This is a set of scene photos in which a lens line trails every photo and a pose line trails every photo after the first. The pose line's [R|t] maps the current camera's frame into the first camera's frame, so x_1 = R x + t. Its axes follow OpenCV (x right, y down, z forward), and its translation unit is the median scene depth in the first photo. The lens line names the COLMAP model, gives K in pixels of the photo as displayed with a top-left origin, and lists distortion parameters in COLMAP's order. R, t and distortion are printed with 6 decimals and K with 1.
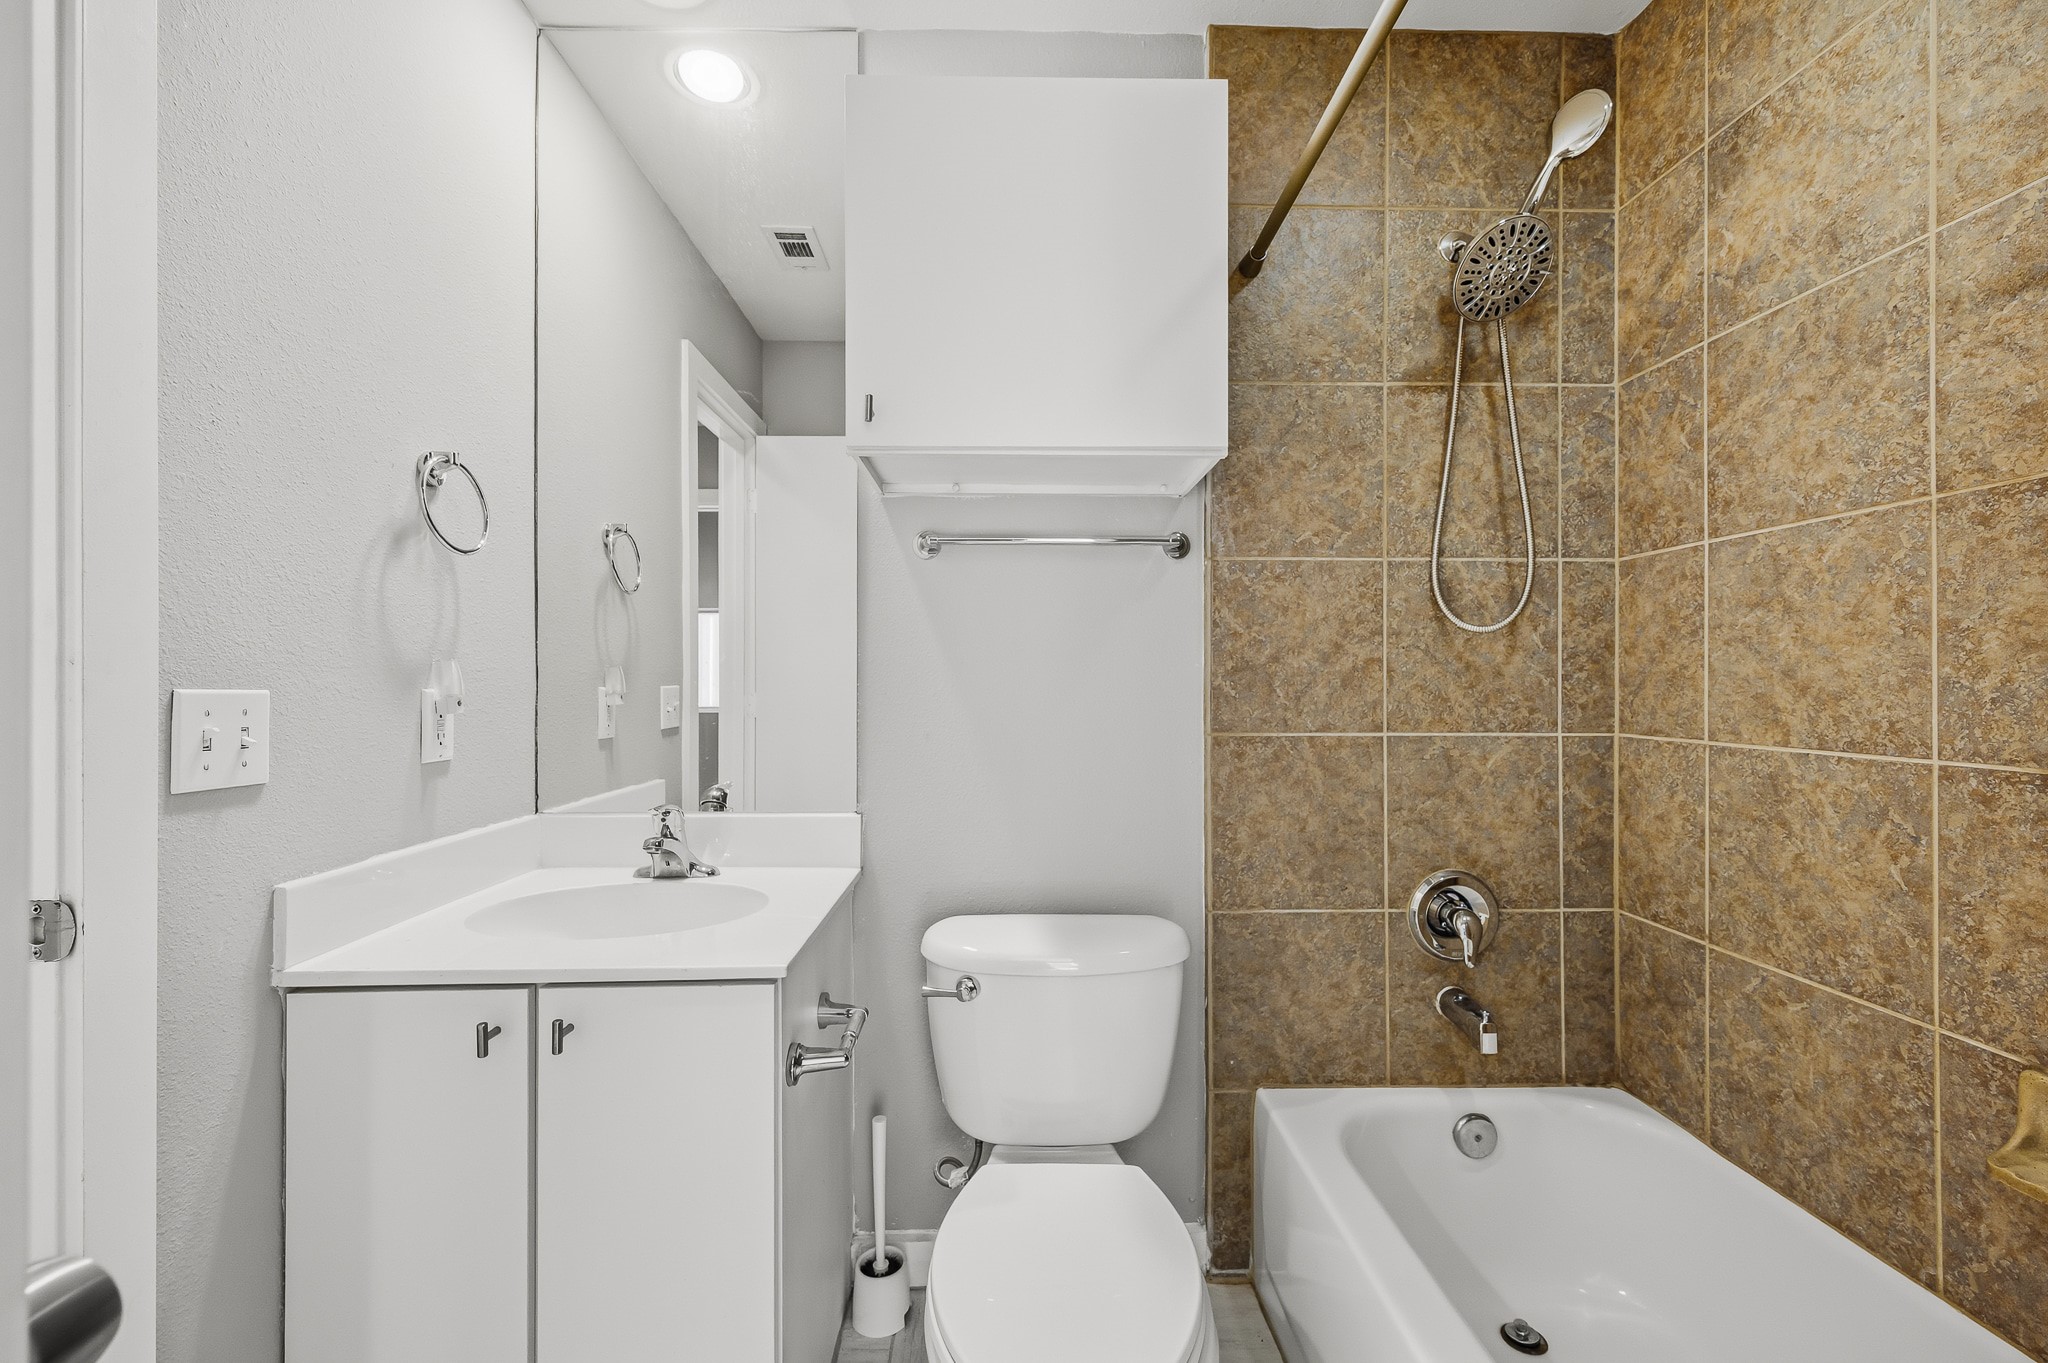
lens RADIAL K [[820.3, 0, 1026.8], [0, 820.3, 672.8], [0, 0, 1]] dist [0.001073, 0.000388]
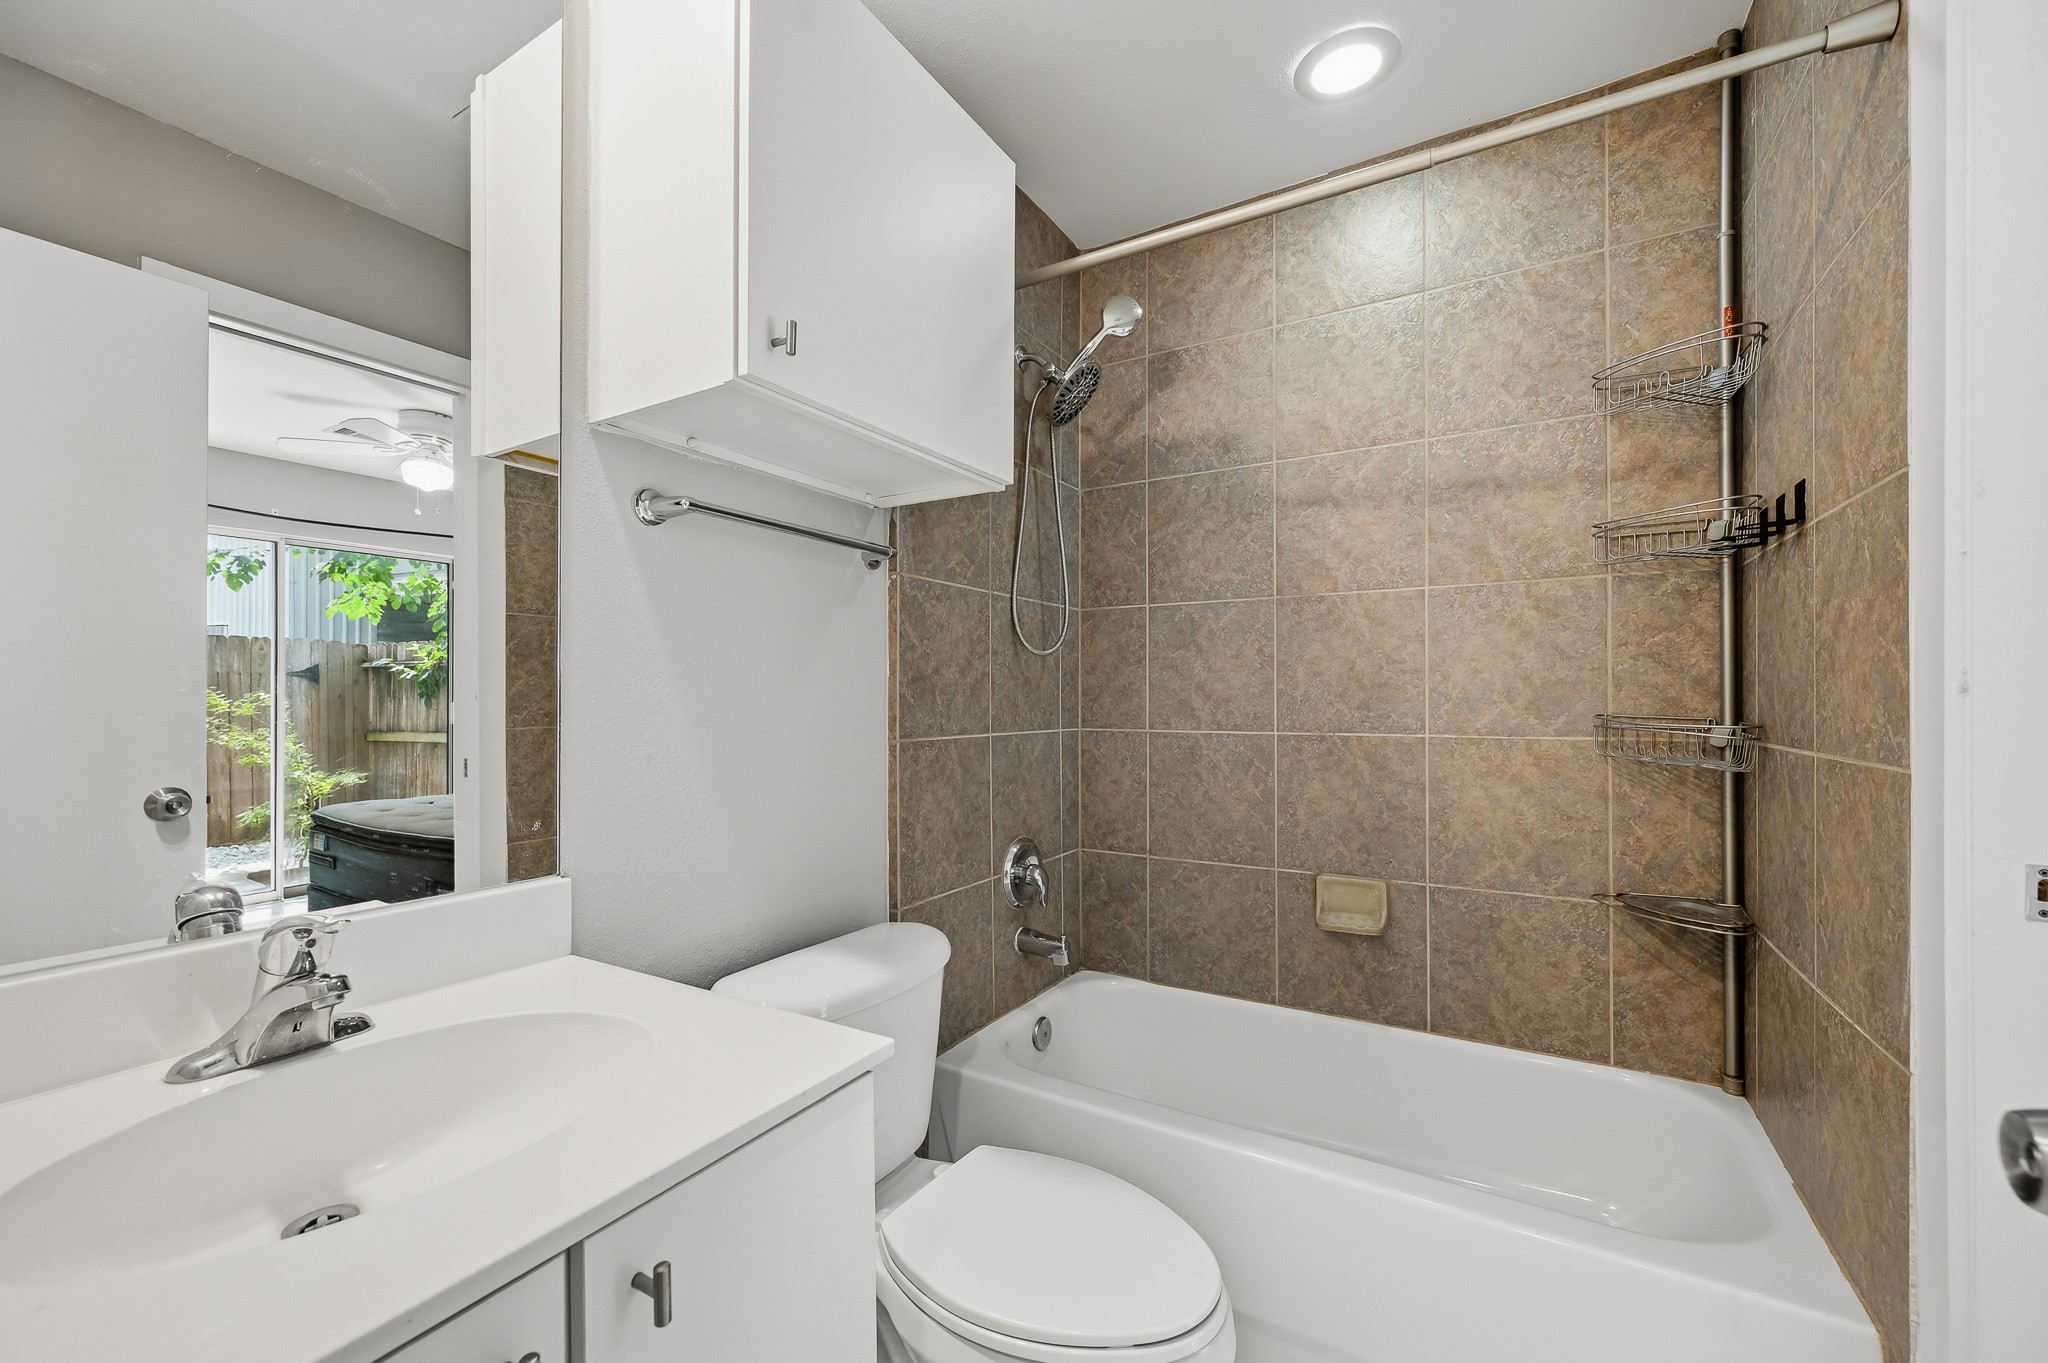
lens RADIAL K [[818.4, 0, 1024.0], [0, 818.4, 689.9], [0, 0, 1]] dist [0.000278, -0.000108]
pose [[0.540142, 0.008898, 0.841527, -0.615301], [-0.008172, 0.999952, -0.005328, 0.015340], [-0.841535, -0.003999, 0.540189, 0.324209]]
